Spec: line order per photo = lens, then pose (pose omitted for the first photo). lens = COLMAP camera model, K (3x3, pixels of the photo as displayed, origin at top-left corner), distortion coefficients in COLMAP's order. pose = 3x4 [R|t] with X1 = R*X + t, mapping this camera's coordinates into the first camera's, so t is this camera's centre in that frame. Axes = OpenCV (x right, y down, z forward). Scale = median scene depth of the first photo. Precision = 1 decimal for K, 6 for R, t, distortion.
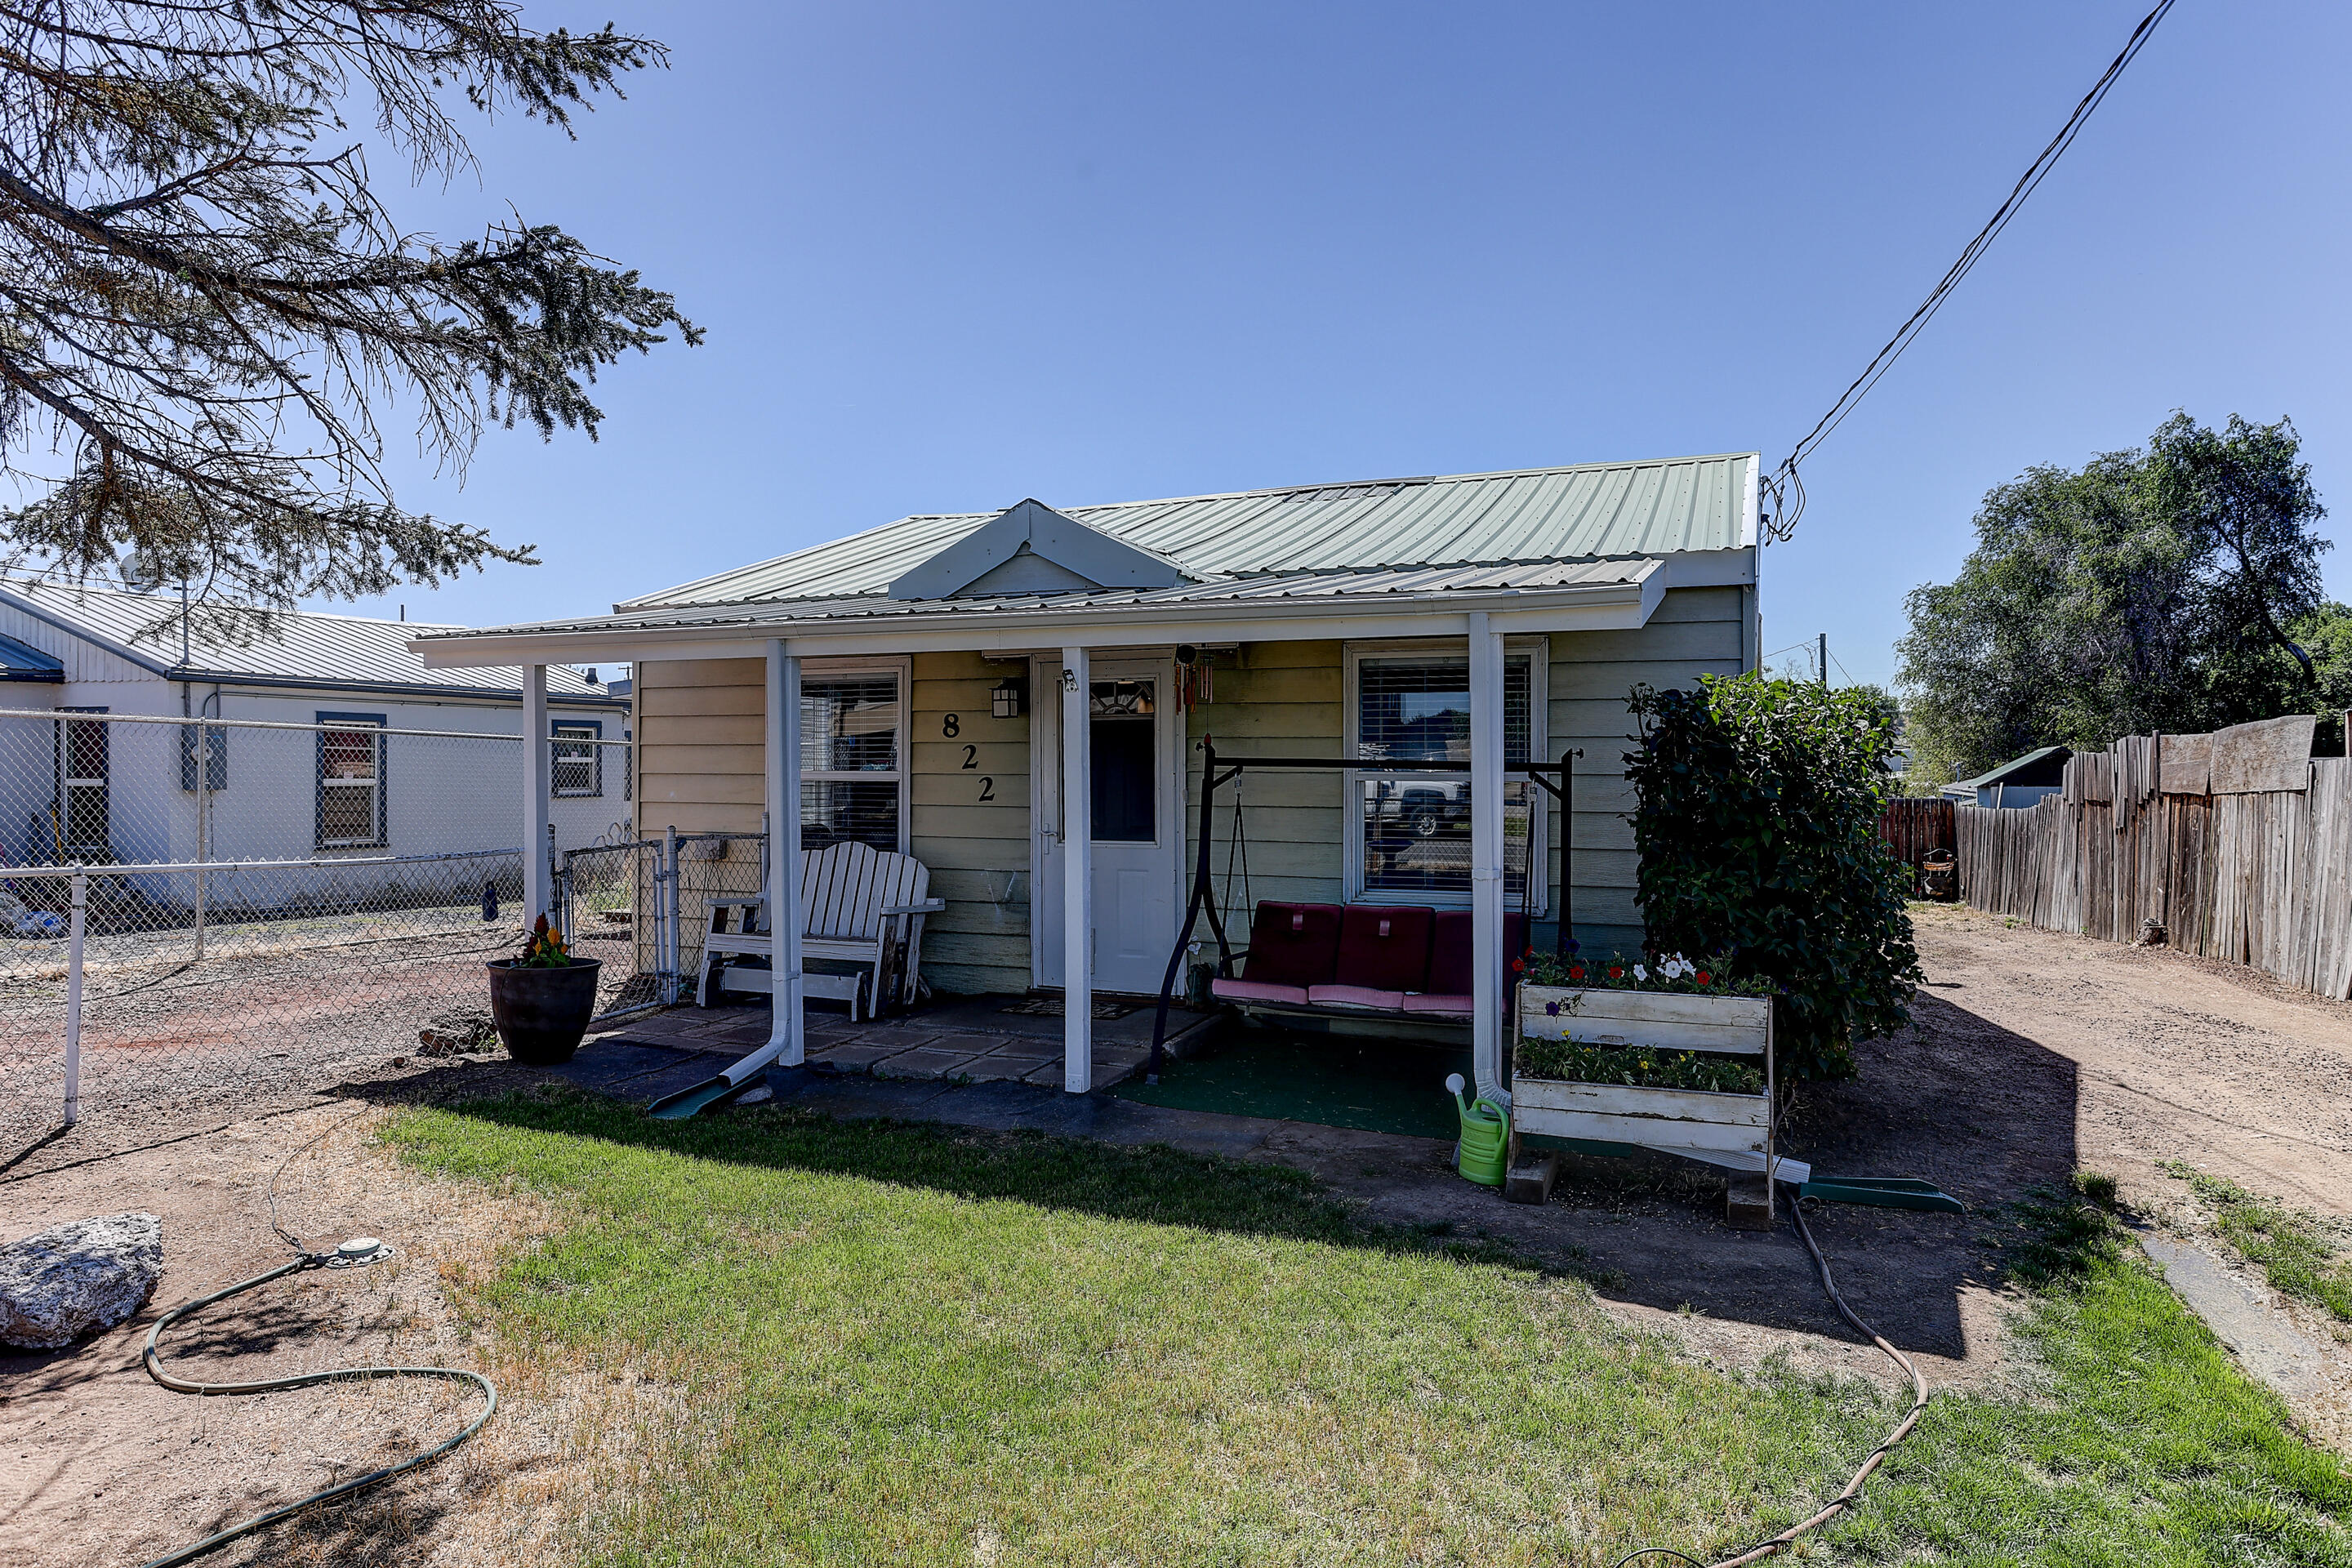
lens RADIAL K [[1535.0, 0, 1175.0], [0, 1535.0, 776.7], [0, 0, 1]] dist [-0.026612, -0.000027]
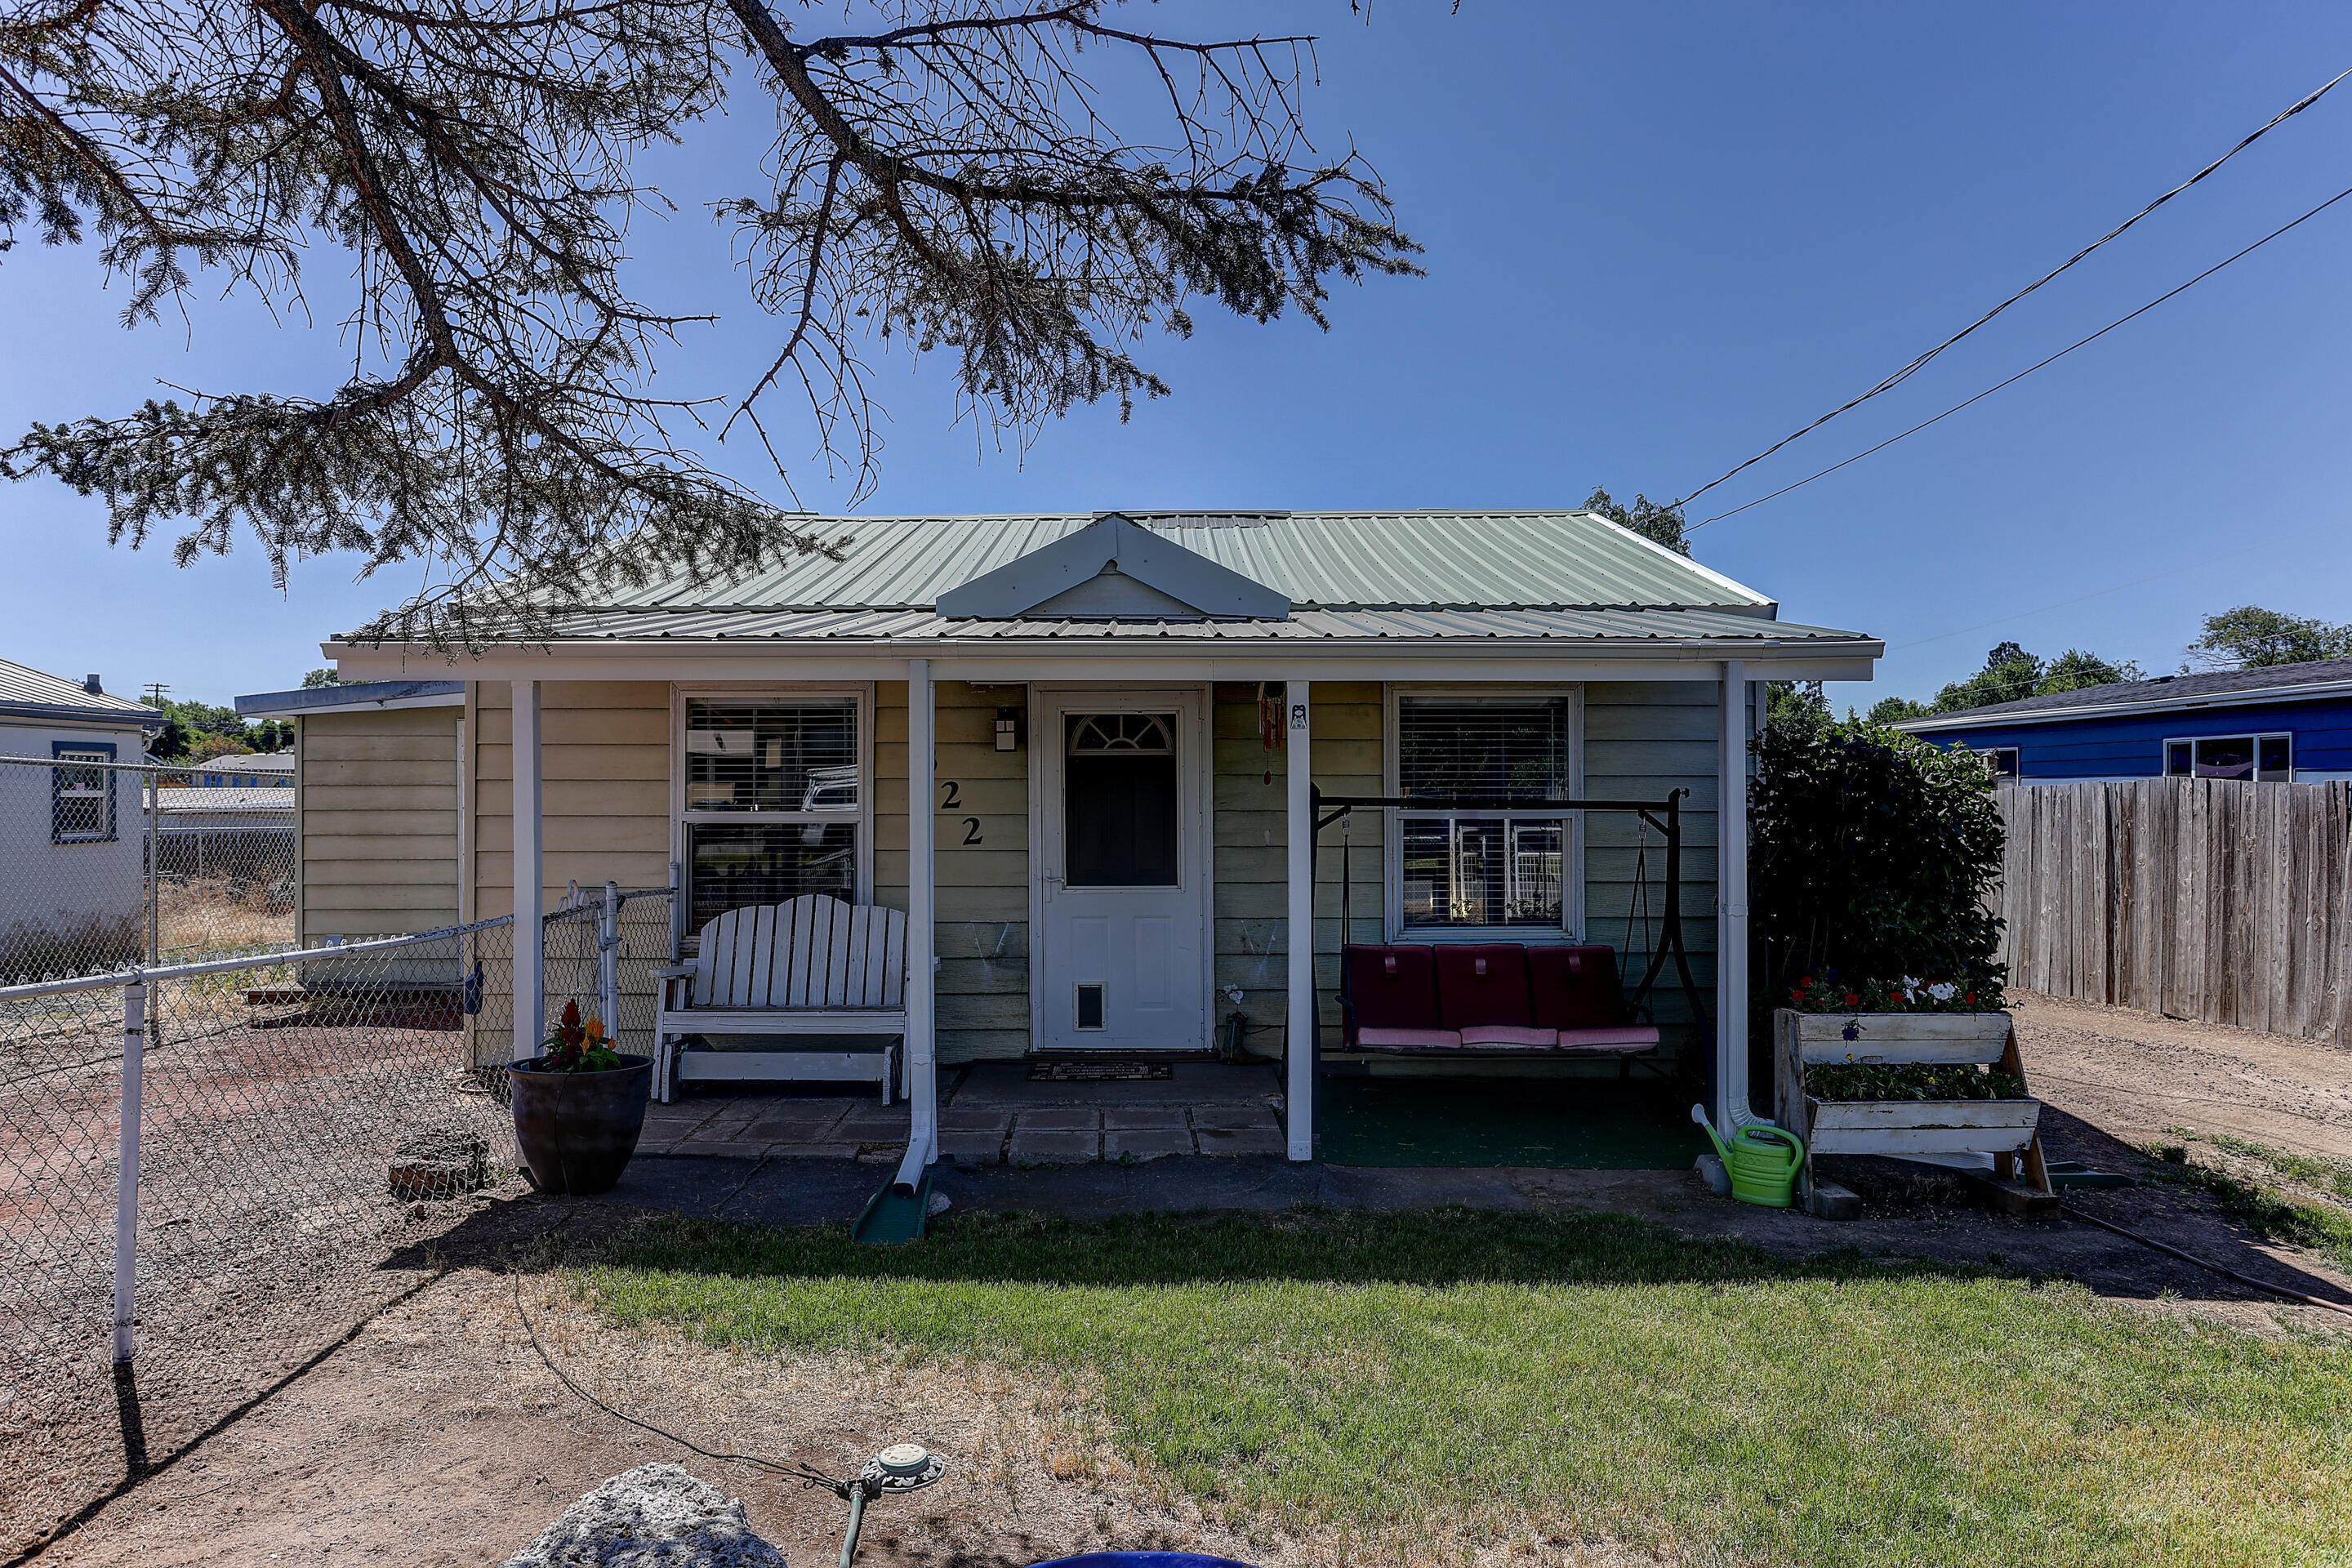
lens RADIAL K [[1563.3, 0, 1174.6], [0, 1563.3, 789.1], [0, 0, 1]] dist [-0.025655, 0.013014]
pose [[0.910741, -0.001226, 0.412977, -0.501772], [0.004899, 0.999957, -0.007835, -0.011041], [-0.412950, 0.009158, 0.910708, 0.162755]]
